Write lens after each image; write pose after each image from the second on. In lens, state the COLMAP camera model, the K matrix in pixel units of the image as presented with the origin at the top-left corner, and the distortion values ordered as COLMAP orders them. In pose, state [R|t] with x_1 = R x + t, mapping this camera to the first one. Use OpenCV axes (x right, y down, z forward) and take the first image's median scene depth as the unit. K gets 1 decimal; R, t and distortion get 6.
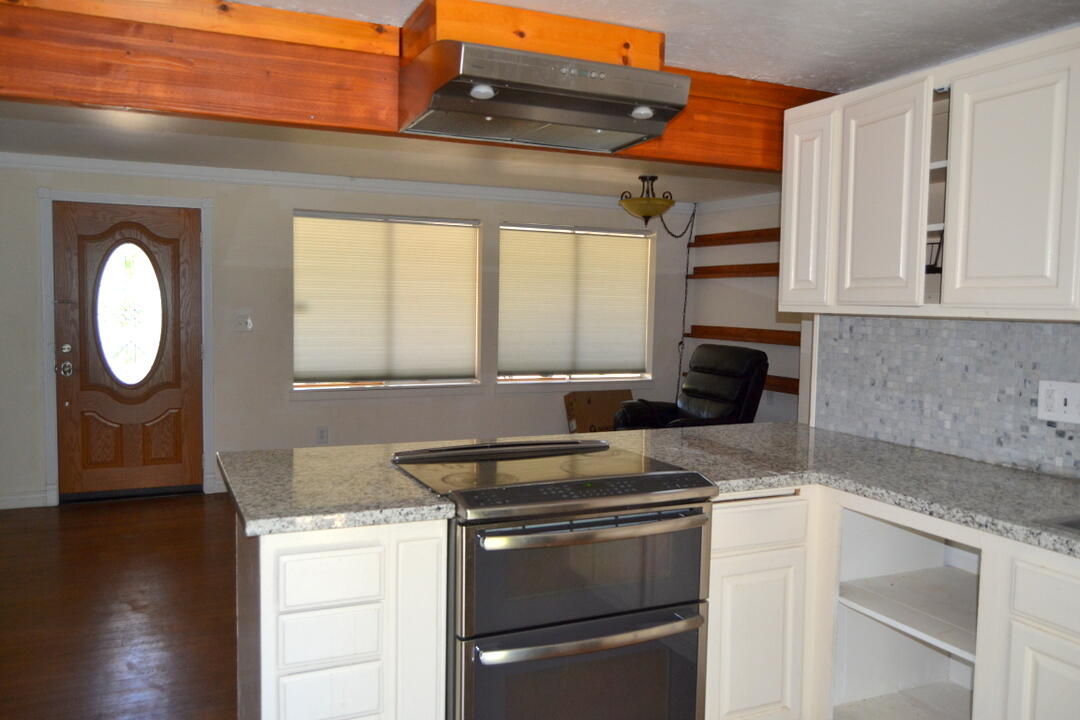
lens RADIAL K [[846.1, 0, 534.1], [0, 846.1, 361.3], [0, 0, 1]] dist [-0.016343, 0.004644]
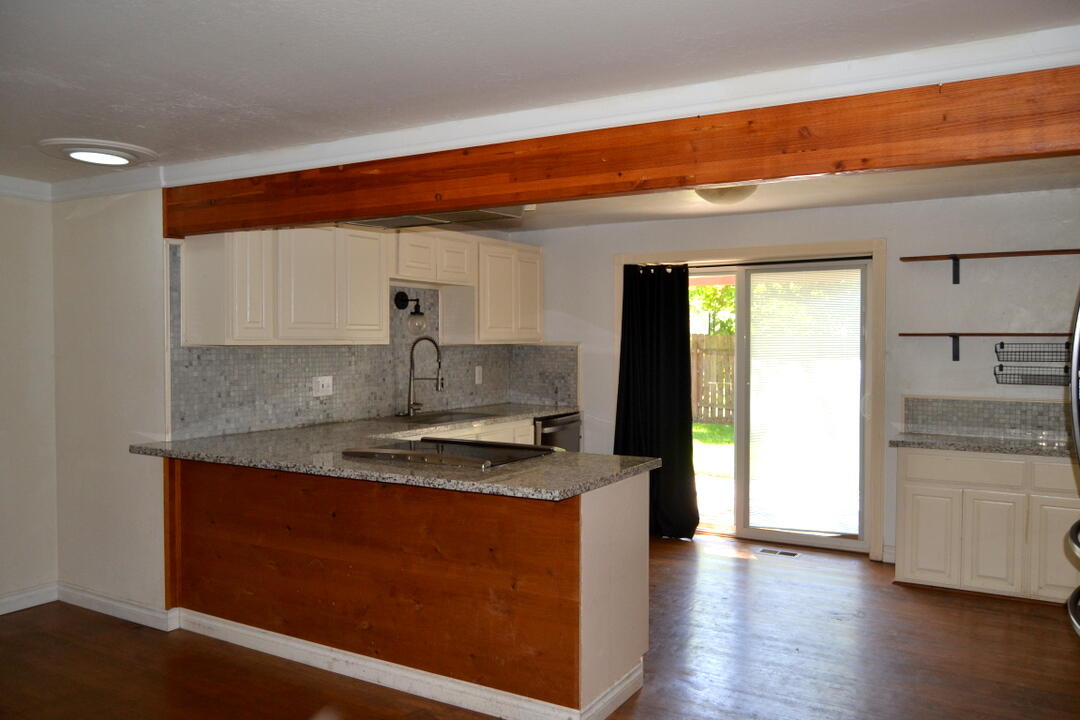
lens RADIAL K [[846.1, 0, 534.1], [0, 846.1, 361.3], [0, 0, 1]] dist [-0.016343, 0.004644]
pose [[-0.573731, -0.038596, 0.818134, -0.968664], [0.047572, 0.995632, 0.080330, -0.109883], [-0.817661, 0.085008, -0.569389, 1.291824]]
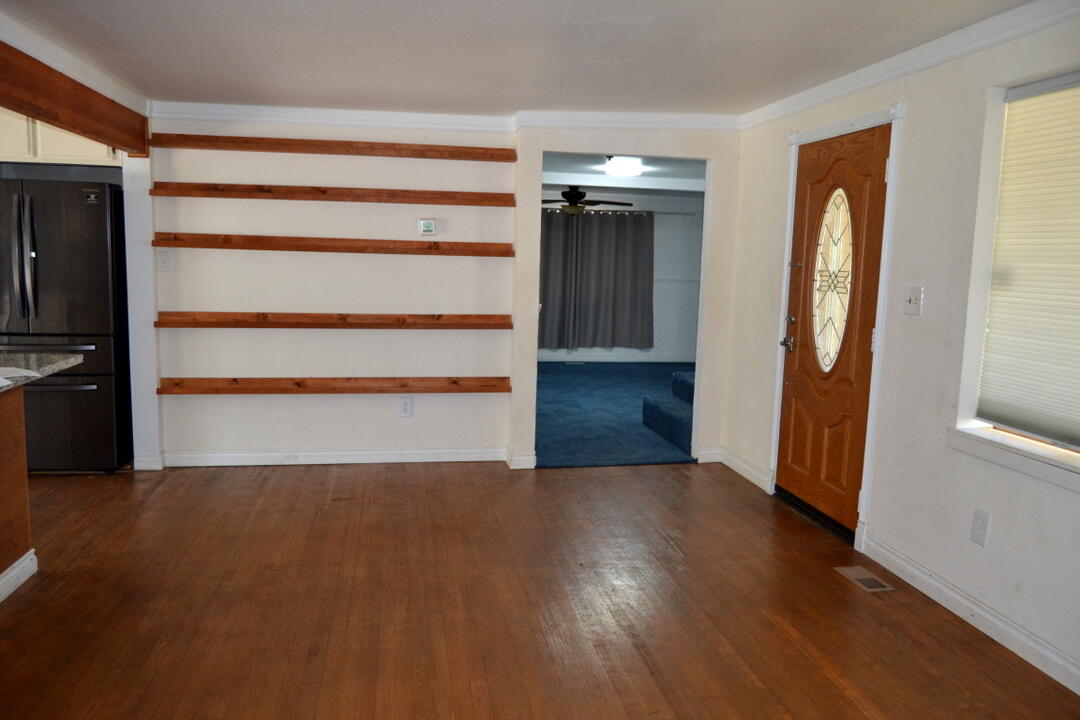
lens RADIAL K [[841.2, 0, 526.1], [0, 841.2, 360.3], [0, 0, 1]] dist [-0.010200, 0.000611]
pose [[-0.270681, 0.100327, -0.957427, 0.565027], [-0.097081, 0.986639, 0.130835, -0.099536], [0.957761, 0.128363, -0.257325, 1.617322]]
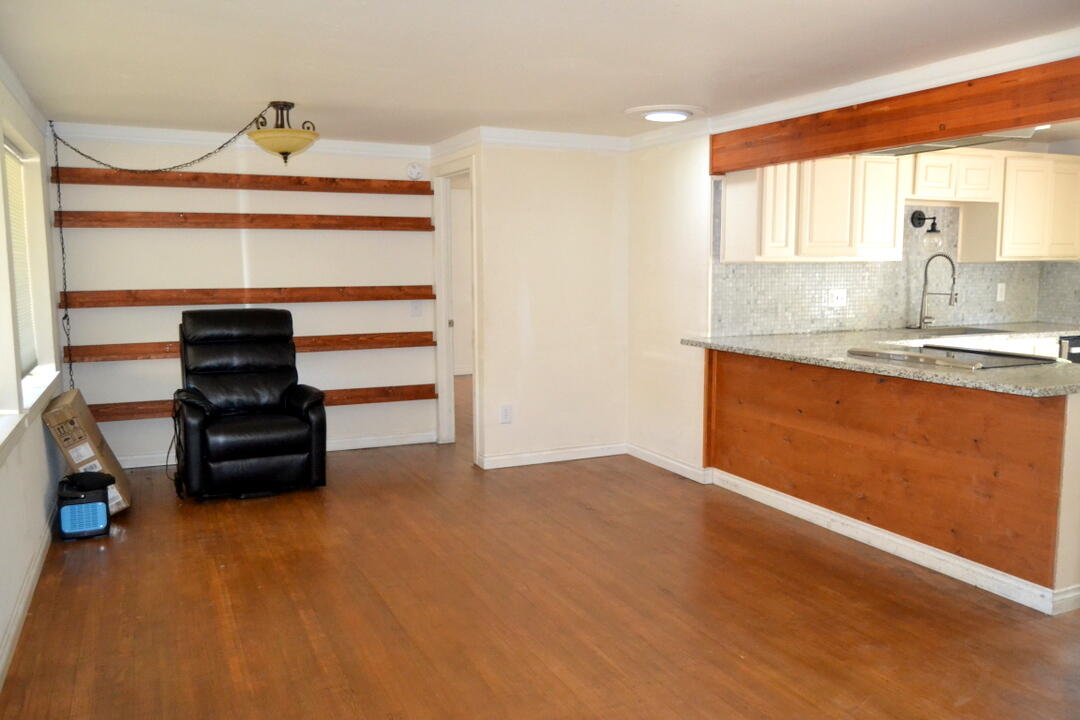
lens RADIAL K [[846.1, 0, 534.1], [0, 846.1, 361.3], [0, 0, 1]] dist [-0.016343, 0.004644]
pose [[-0.006670, -0.133985, 0.990961, -1.223180], [0.076683, 0.987996, 0.134100, -0.111998], [-0.997033, 0.076884, 0.003685, 1.359108]]
